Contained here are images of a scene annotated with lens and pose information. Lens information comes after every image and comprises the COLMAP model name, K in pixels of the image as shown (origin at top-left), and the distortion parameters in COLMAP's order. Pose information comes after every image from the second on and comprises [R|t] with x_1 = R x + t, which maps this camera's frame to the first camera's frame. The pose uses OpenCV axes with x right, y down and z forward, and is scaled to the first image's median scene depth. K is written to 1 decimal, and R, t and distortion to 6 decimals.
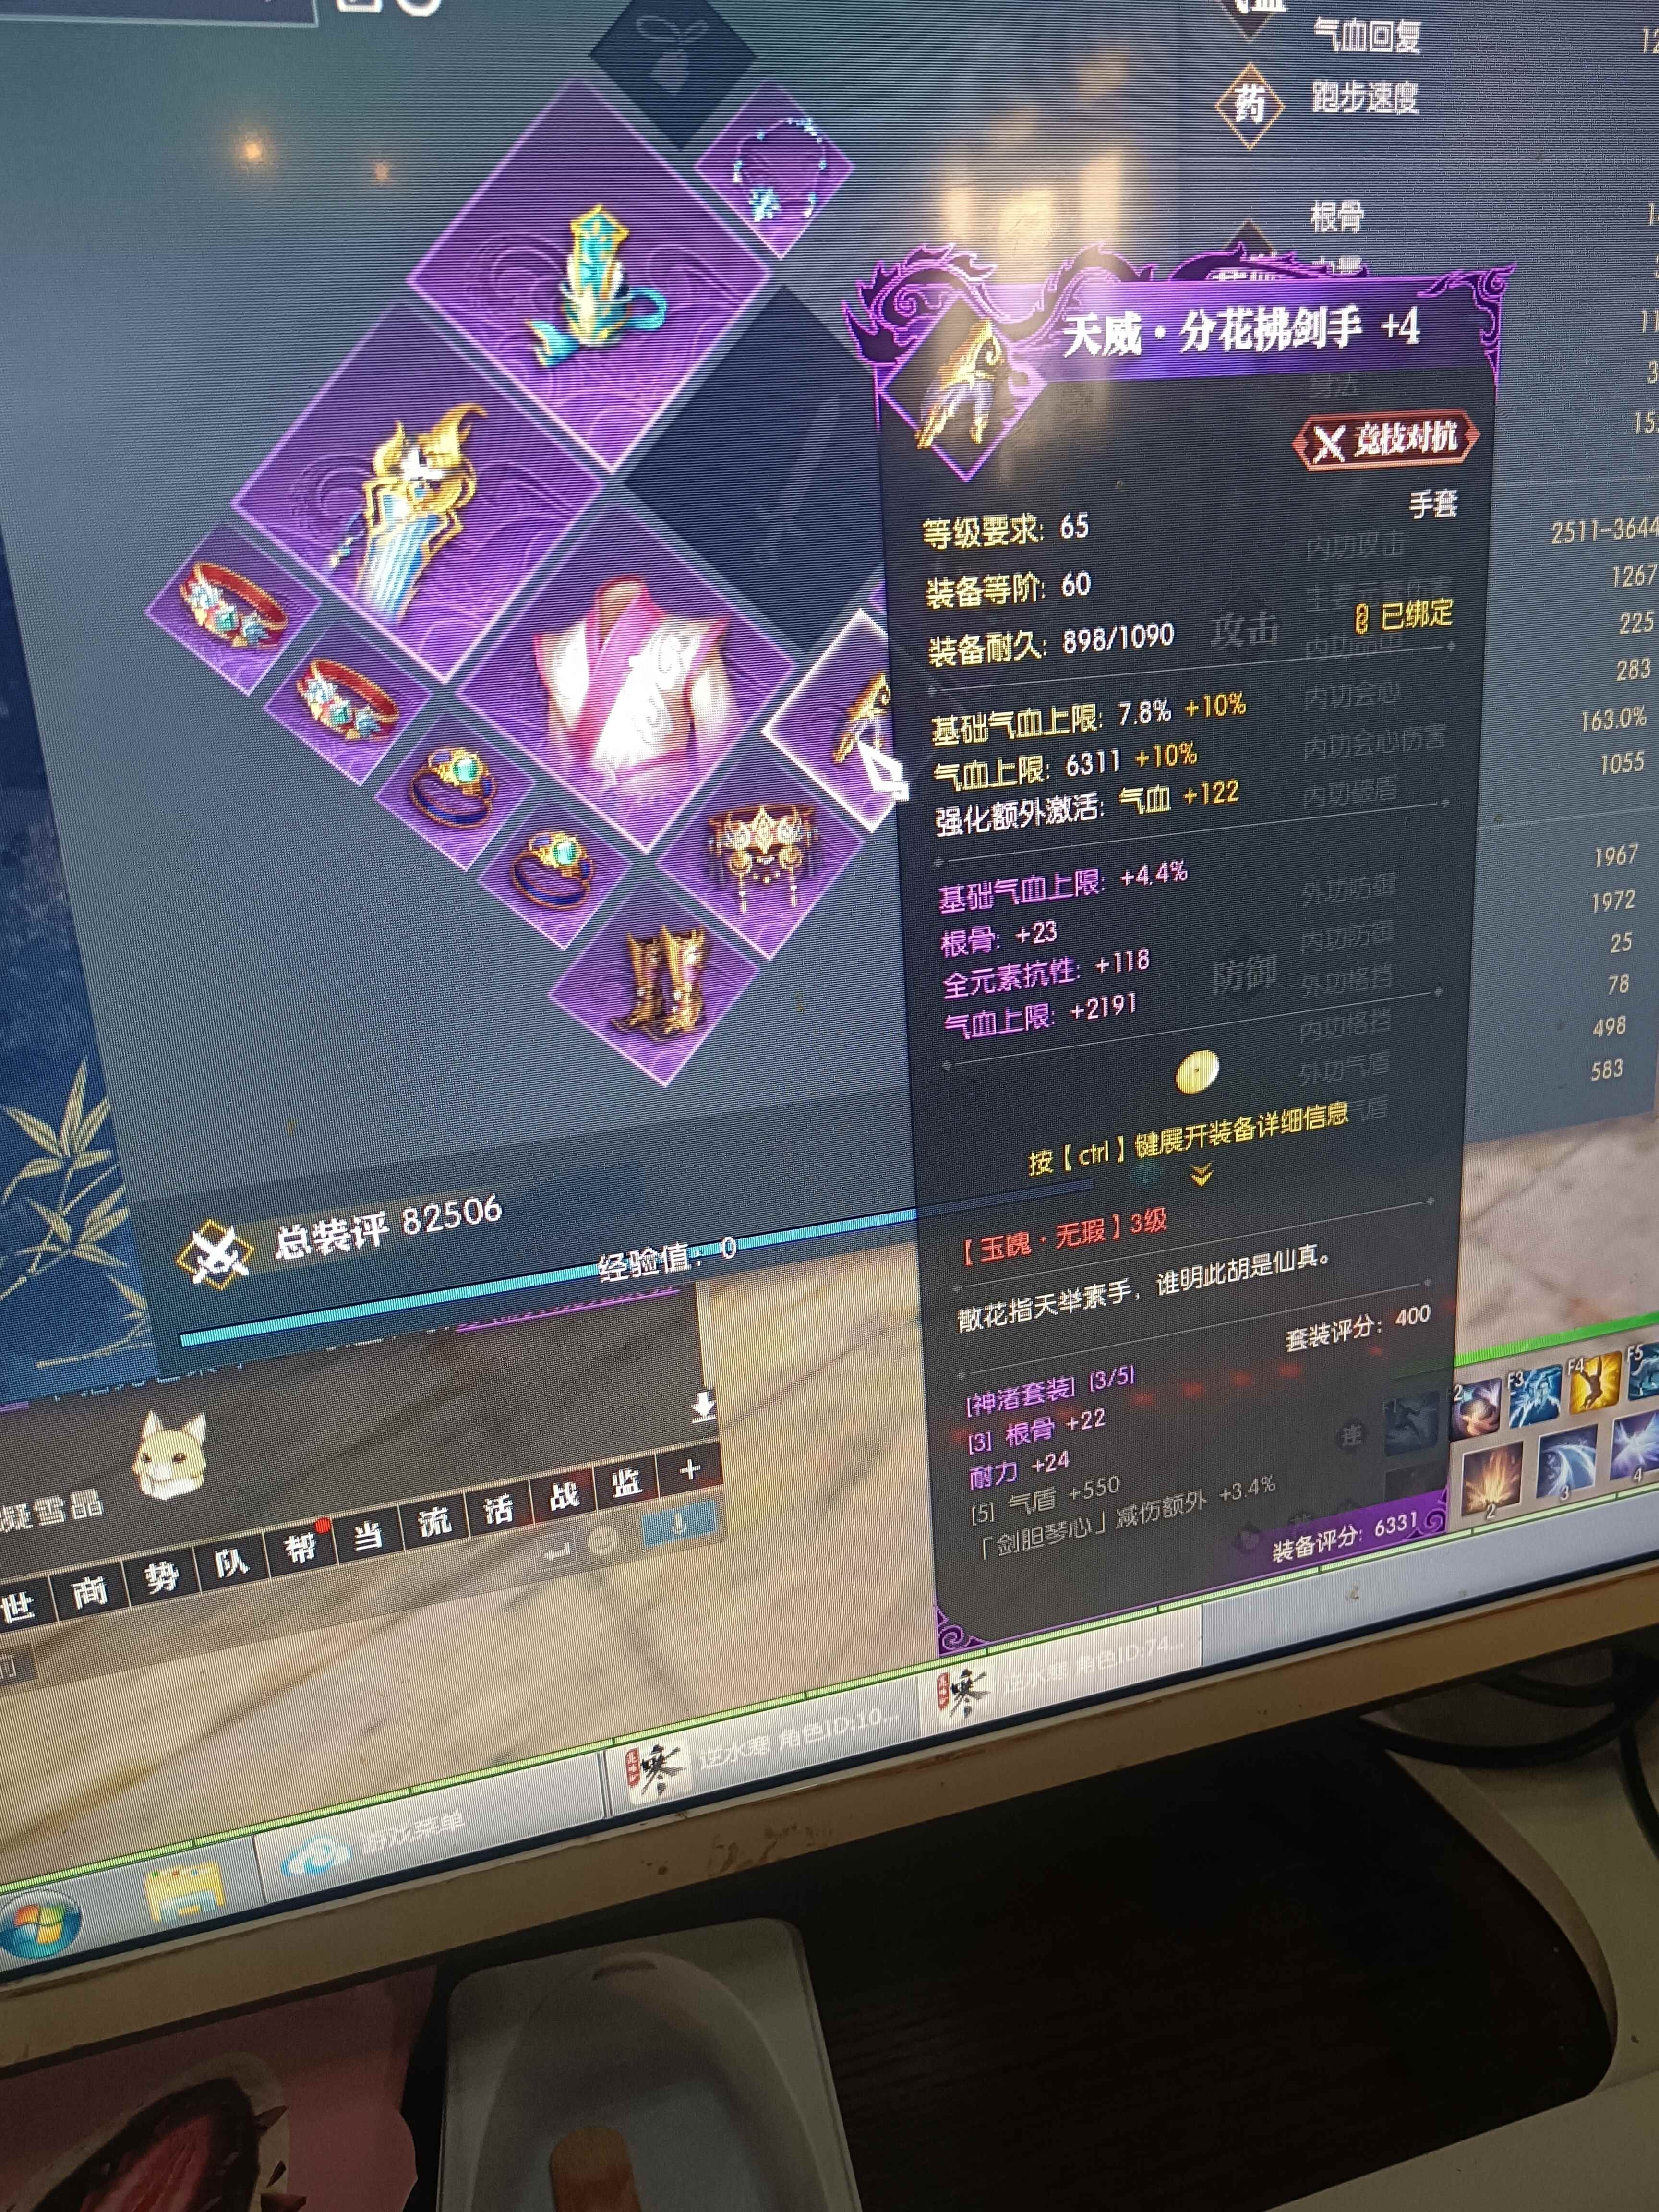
lens RADIAL K [[1829.6, 0, 820.1], [0, 1829.6, 1108.7], [0, 0, 1]] dist [-0.024820, 0.020066]
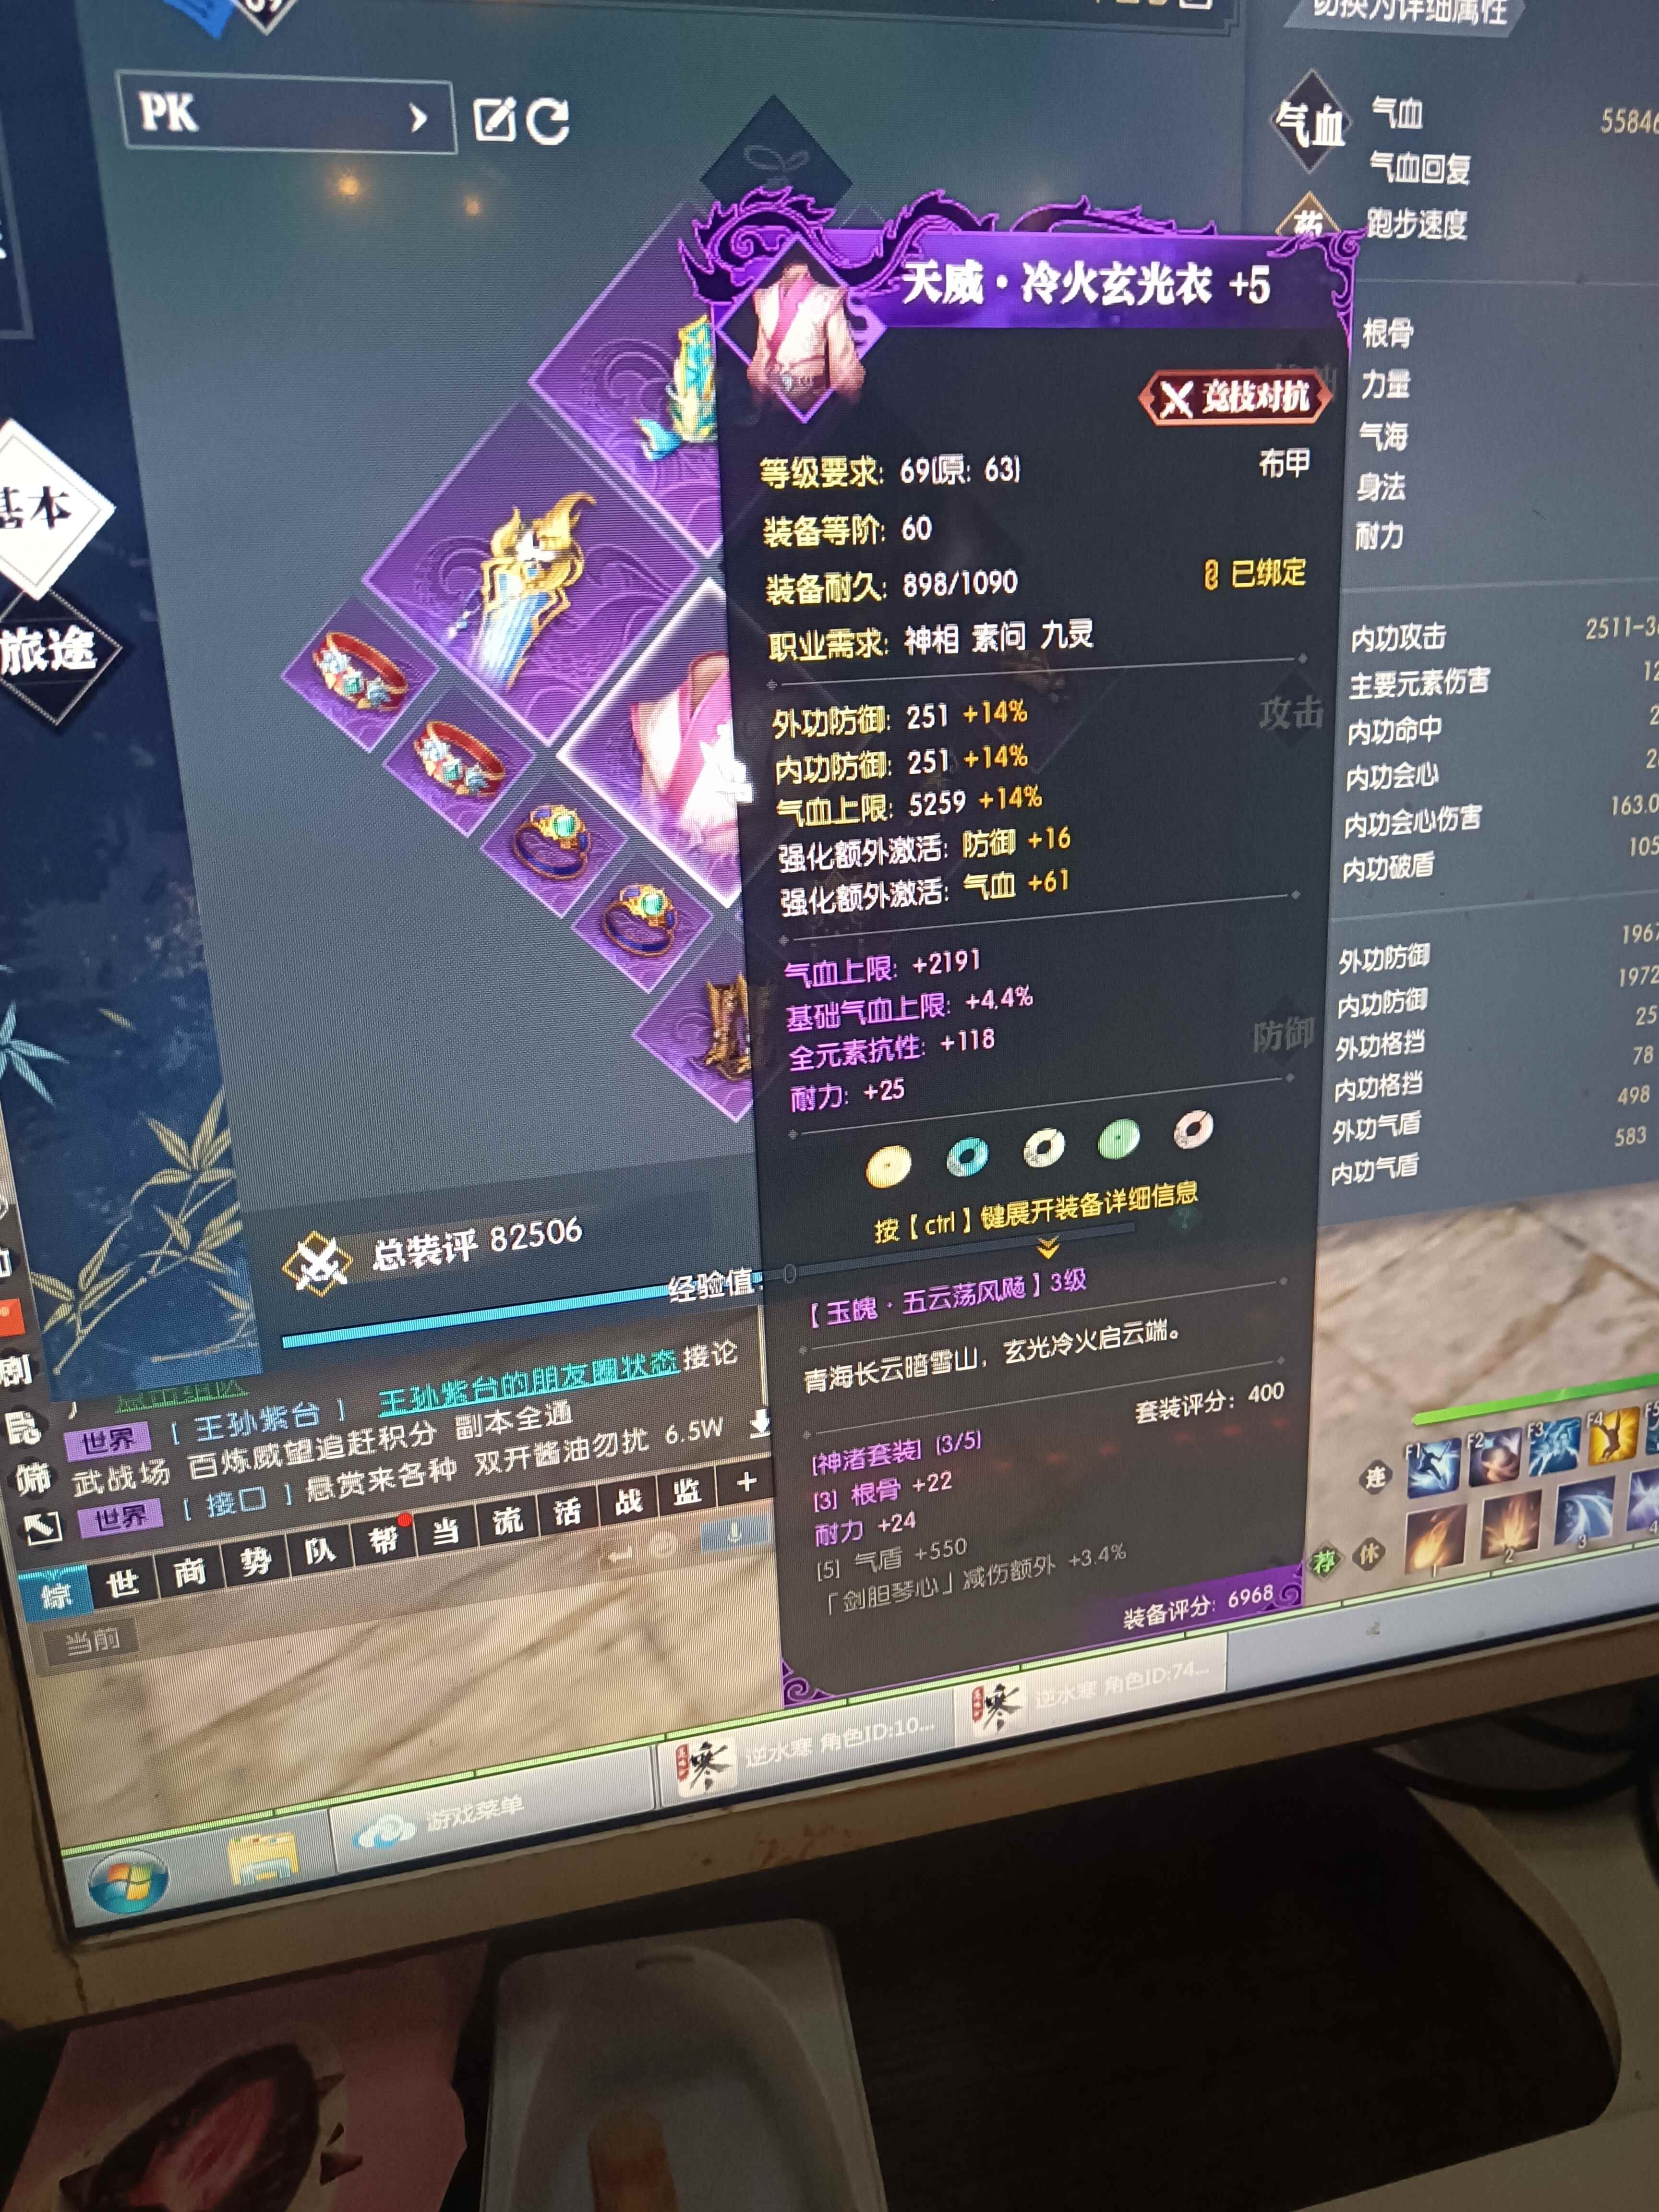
lens RADIAL K [[1829.6, 0, 826.6], [0, 1829.6, 1121.4], [0, 0, 1]] dist [-0.024820, 0.020066]
pose [[0.999059, 0.032597, -0.028626, -0.000853], [-0.033077, 0.999317, -0.016451, 0.003087], [0.028070, 0.017382, 0.999455, -0.073368]]
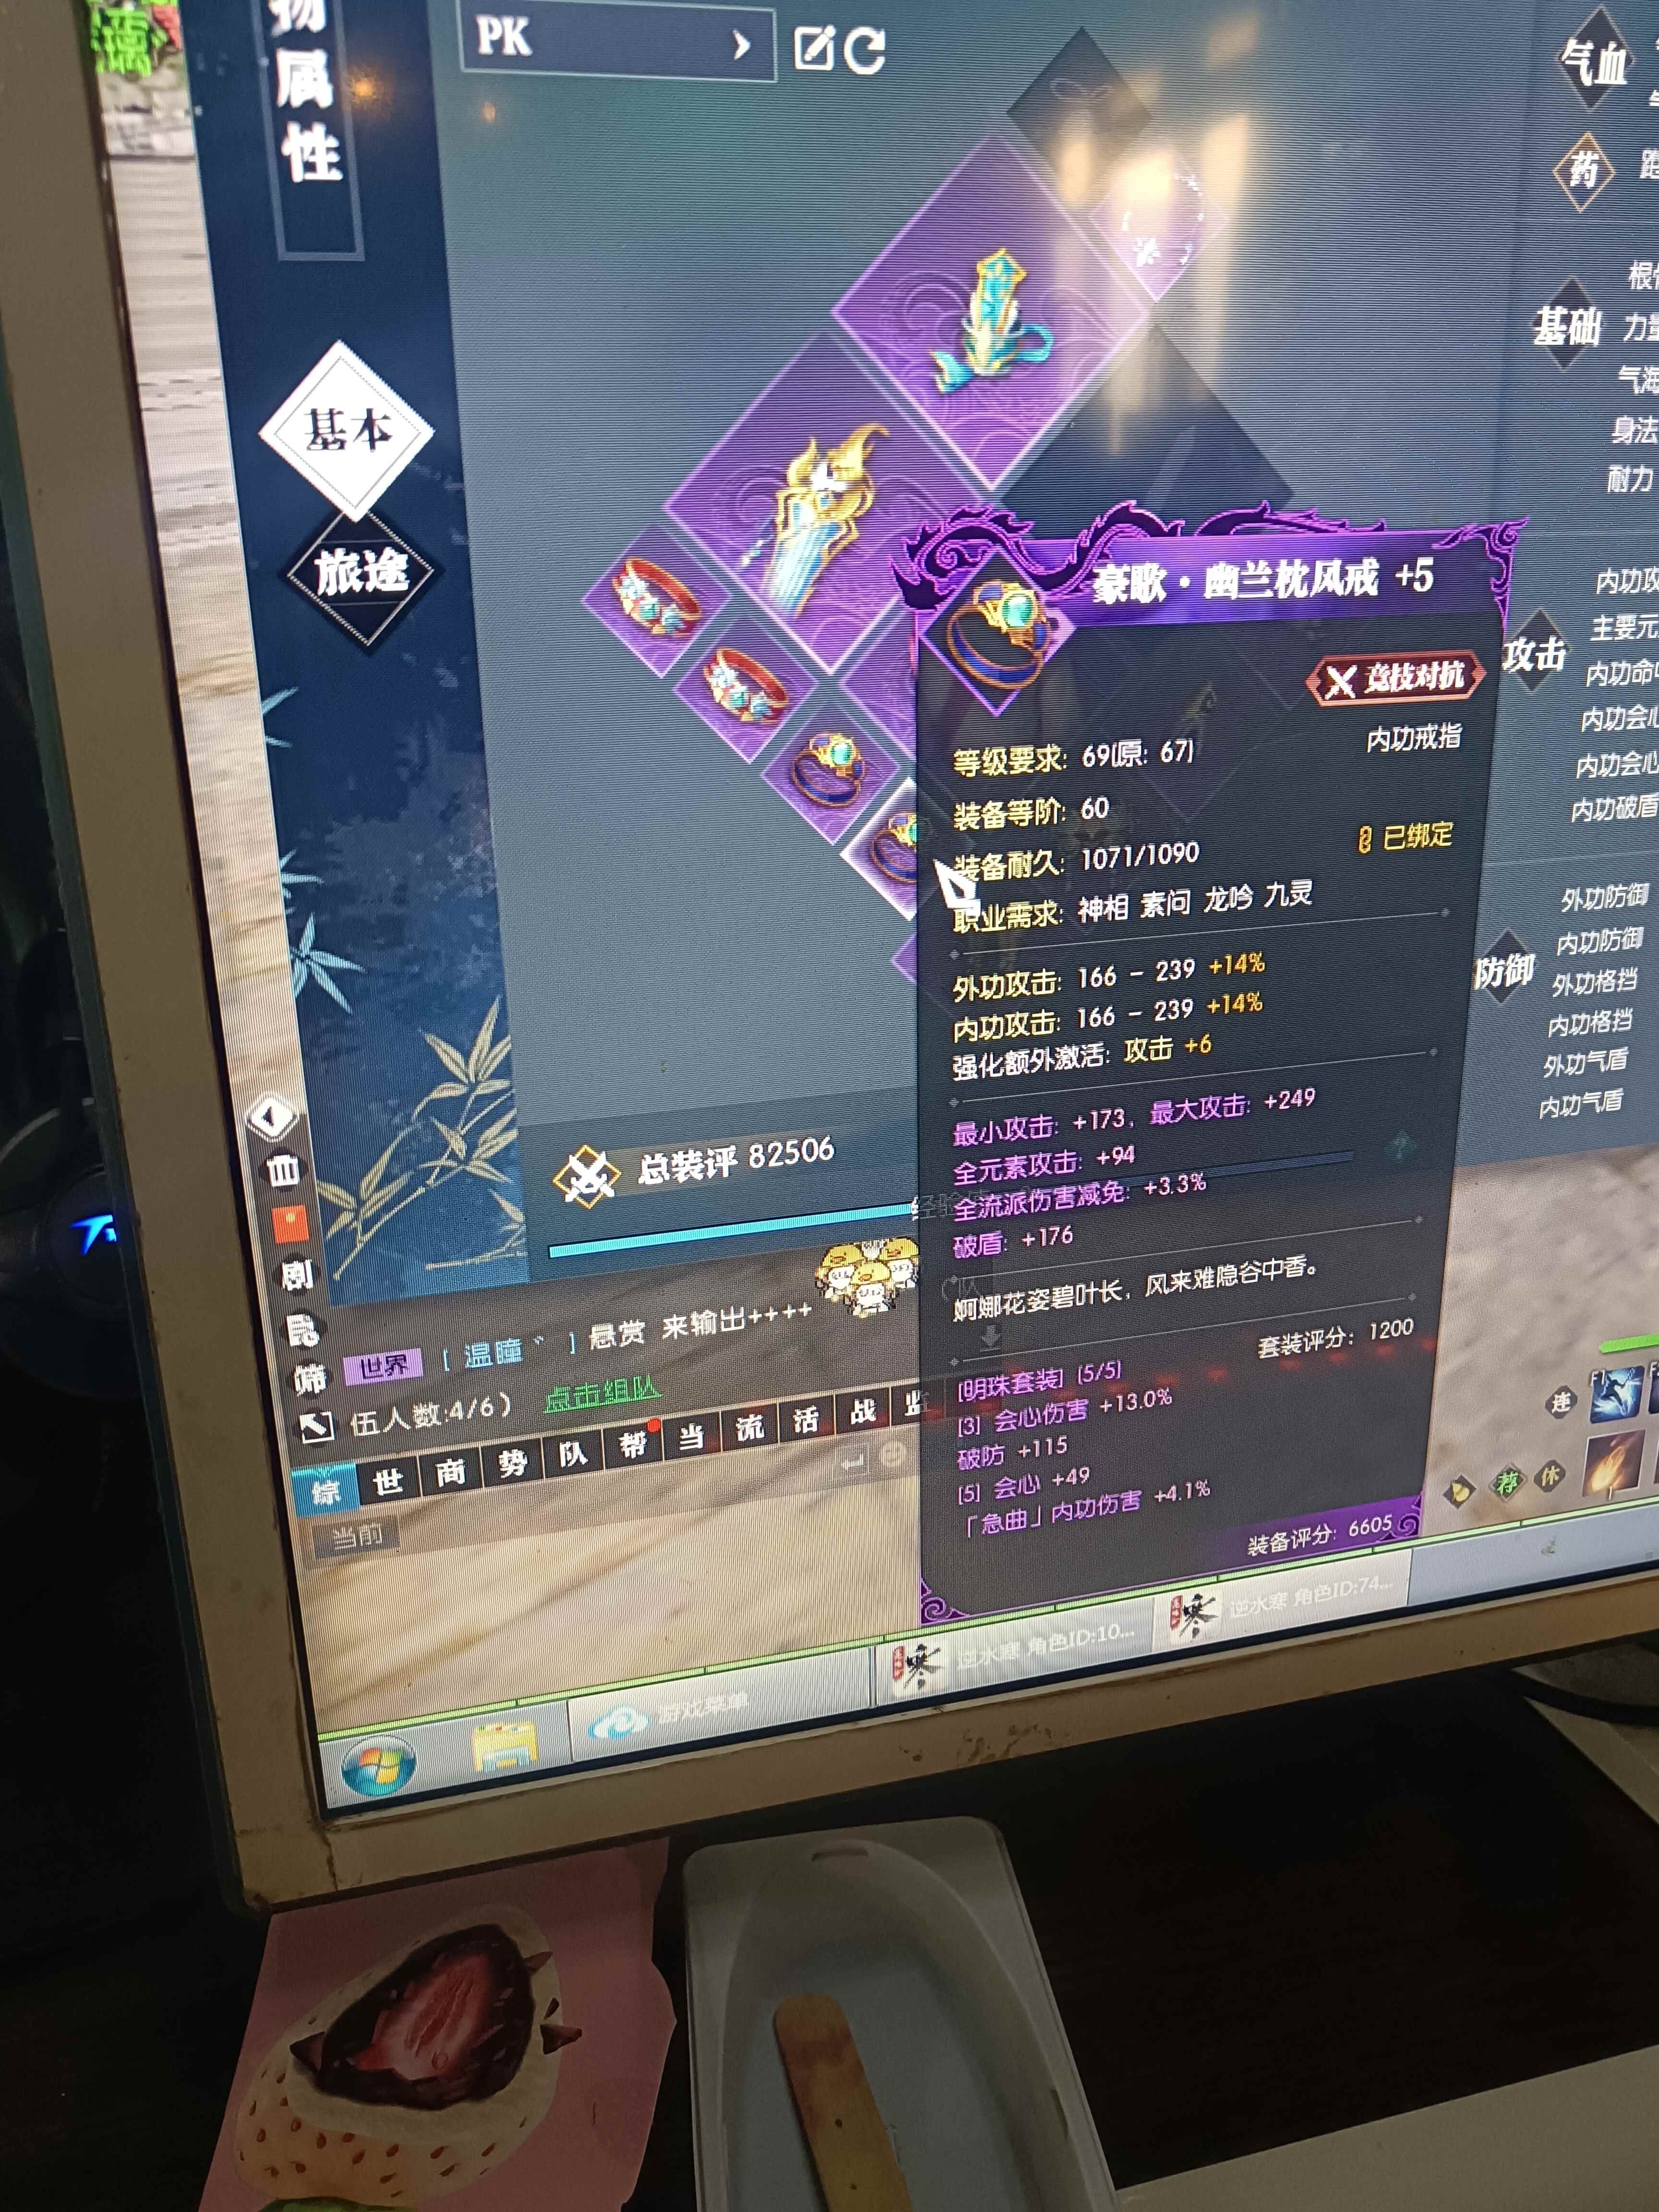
lens RADIAL K [[1829.6, 0, 786.7], [0, 1829.6, 1110.0], [0, 0, 1]] dist [-0.024820, 0.020066]
pose [[0.998229, 0.050249, -0.031846, -0.168498], [-0.049643, 0.998576, 0.019546, 0.010579], [0.032783, -0.017930, 0.999302, -0.103666]]
